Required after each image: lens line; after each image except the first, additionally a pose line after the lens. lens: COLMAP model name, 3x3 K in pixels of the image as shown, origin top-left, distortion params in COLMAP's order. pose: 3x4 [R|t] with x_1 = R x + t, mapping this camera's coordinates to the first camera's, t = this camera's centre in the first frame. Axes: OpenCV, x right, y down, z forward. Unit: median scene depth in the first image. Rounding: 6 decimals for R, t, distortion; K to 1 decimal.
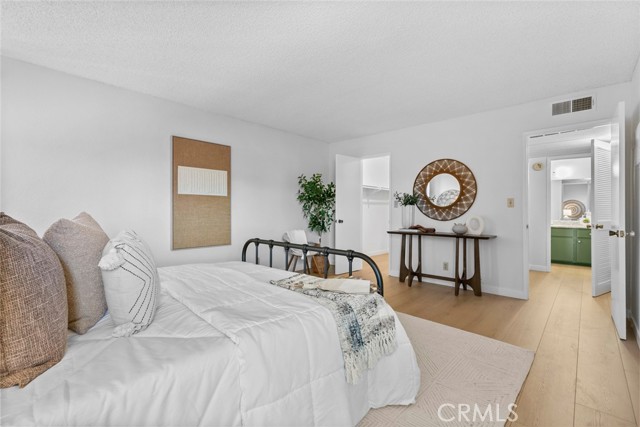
lens RADIAL K [[286.8, 0, 320.2], [0, 286.8, 208.9], [0, 0, 1]] dist [0.003745, -0.000572]
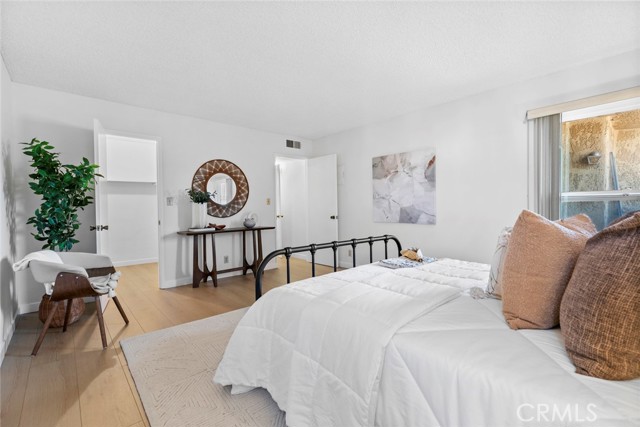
lens RADIAL K [[286.8, 0, 318.7], [0, 286.8, 210.0], [0, 0, 1]] dist [0.003745, -0.000572]
pose [[0.079508, -0.018733, 0.996658, -0.619363], [0.009896, 0.999789, 0.018003, -0.002893], [-0.996785, 0.008431, 0.079676, 0.574407]]
